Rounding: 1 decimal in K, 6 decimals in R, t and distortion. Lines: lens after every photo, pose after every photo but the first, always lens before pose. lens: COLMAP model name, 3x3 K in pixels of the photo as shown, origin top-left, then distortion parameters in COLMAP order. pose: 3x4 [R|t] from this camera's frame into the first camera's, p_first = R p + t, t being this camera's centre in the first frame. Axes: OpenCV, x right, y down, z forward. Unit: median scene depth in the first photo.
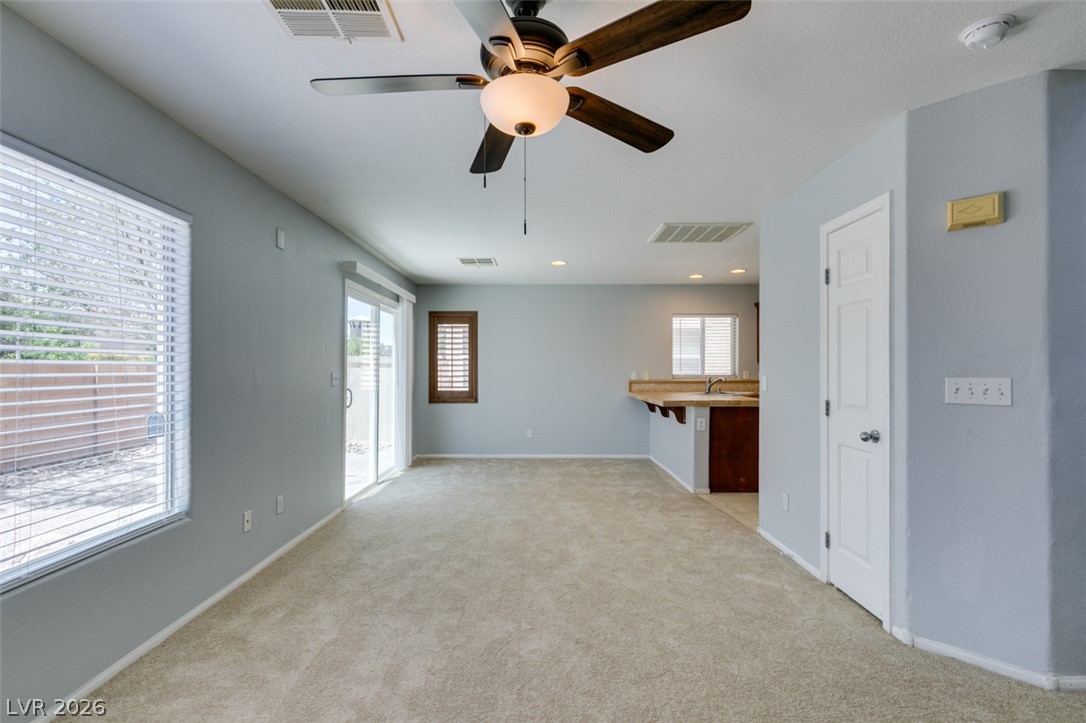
lens RADIAL K [[485.5, 0, 540.2], [0, 485.5, 362.2], [0, 0, 1]] dist [0.000078, -0.000932]
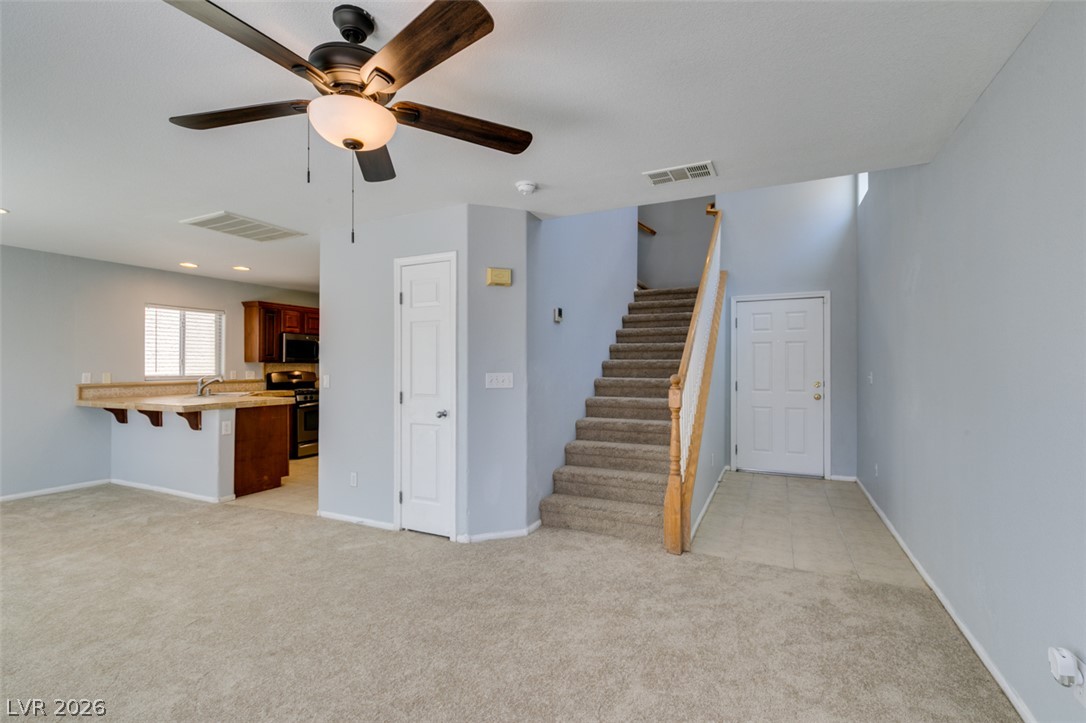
lens RADIAL K [[485.5, 0, 538.8], [0, 485.5, 362.9], [0, 0, 1]] dist [0.000078, -0.000932]
pose [[0.432335, 0.006397, 0.901690, -0.354352], [-0.008466, 0.999960, -0.003036, 0.000419], [-0.901673, -0.006321, 0.432372, 0.071647]]
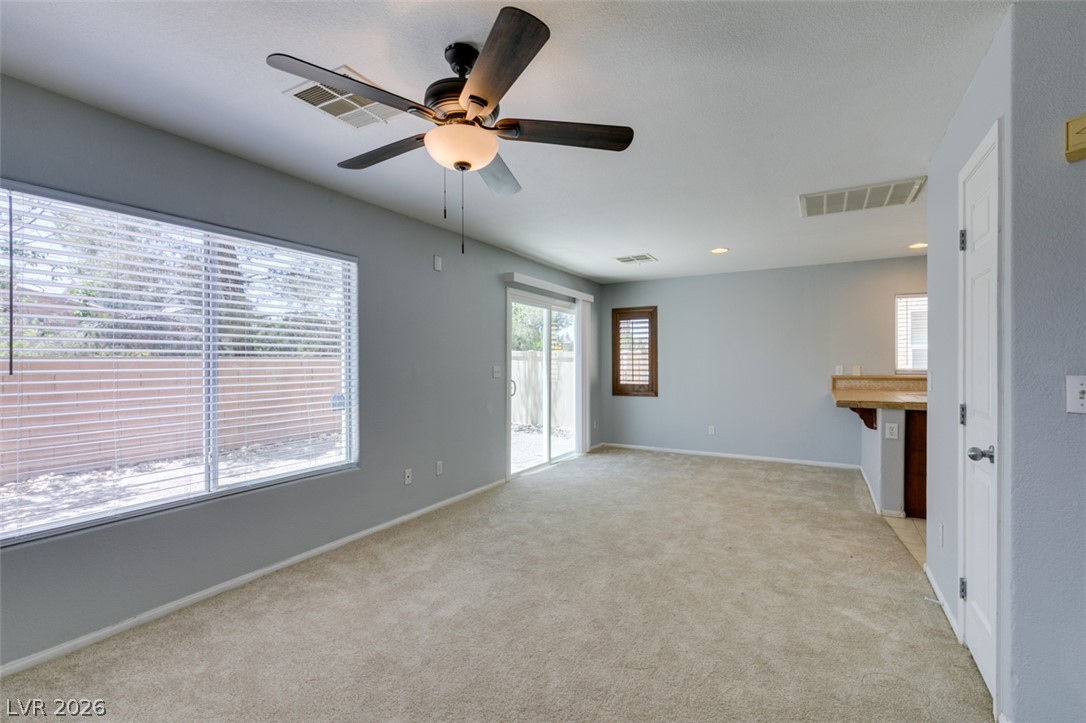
lens RADIAL K [[485.5, 0, 544.7], [0, 485.5, 359.4], [0, 0, 1]] dist [0.000078, -0.000932]
pose [[0.868085, -0.005593, -0.496384, 0.322859], [0.009191, 0.999946, 0.004807, -0.000617], [0.496331, -0.008736, 0.868090, 0.018211]]
